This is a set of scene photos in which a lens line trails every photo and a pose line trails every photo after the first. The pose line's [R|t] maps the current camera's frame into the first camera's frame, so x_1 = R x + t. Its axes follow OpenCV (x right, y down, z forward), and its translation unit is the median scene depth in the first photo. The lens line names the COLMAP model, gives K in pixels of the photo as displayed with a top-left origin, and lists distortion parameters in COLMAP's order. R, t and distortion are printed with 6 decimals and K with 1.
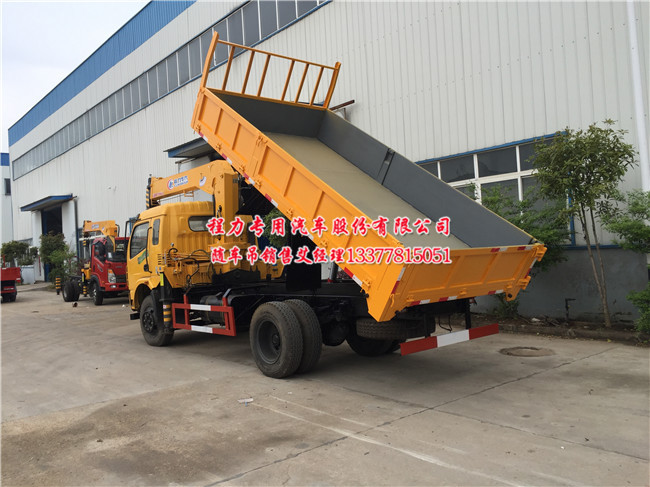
lens RADIAL K [[565.3, 0, 325.3], [0, 565.3, 243.2], [0, 0, 1]] dist [0.061416, -0.060156]
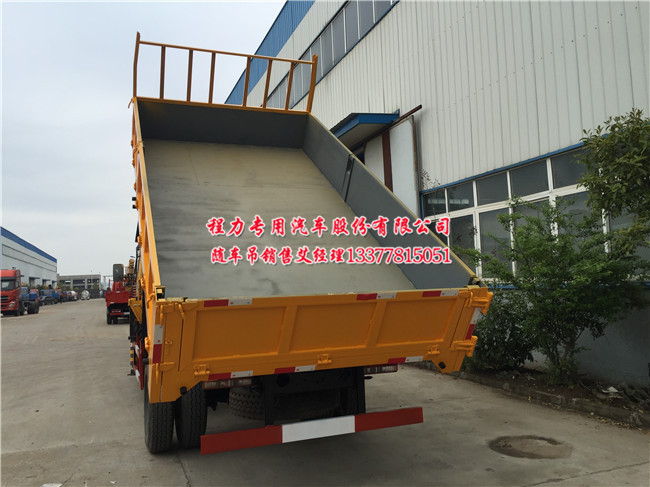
lens RADIAL K [[565.3, 0, 328.2], [0, 565.3, 239.9], [0, 0, 1]] dist [0.061416, -0.060156]
pose [[0.945227, -0.009349, -0.326279, 0.285521], [-0.006396, 0.998867, -0.047150, -0.013157], [0.326351, 0.046655, 0.944097, 0.233825]]
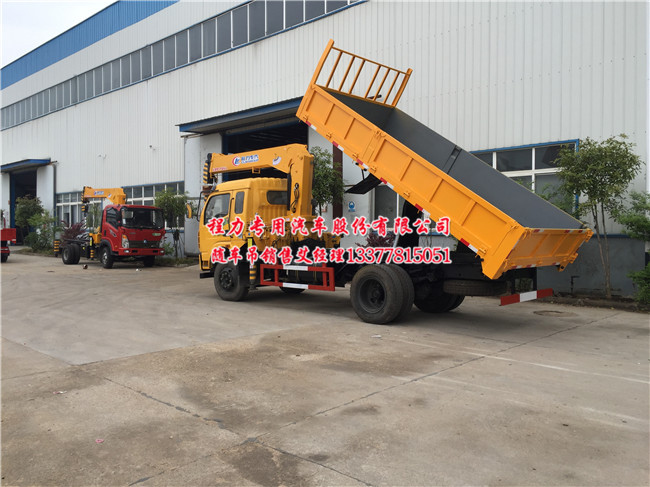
lens RADIAL K [[565.3, 0, 321.7], [0, 565.3, 246.3], [0, 0, 1]] dist [0.061416, -0.060156]
pose [[0.992623, 0.050812, 0.110077, -0.256749], [-0.054972, 0.997871, 0.035093, 0.019414], [-0.108060, -0.040885, 0.993303, -0.167339]]
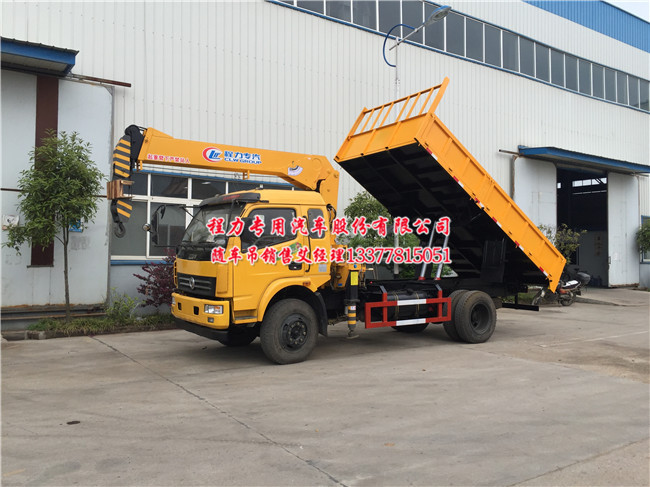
lens RADIAL K [[565.3, 0, 325.0], [0, 565.3, 239.4], [0, 0, 1]] dist [0.061416, -0.060156]
pose [[0.079454, 0.083951, 0.993297, -1.146952], [-0.020438, 0.996375, -0.082576, 0.074400], [-0.996629, -0.013740, 0.080881, 0.930759]]
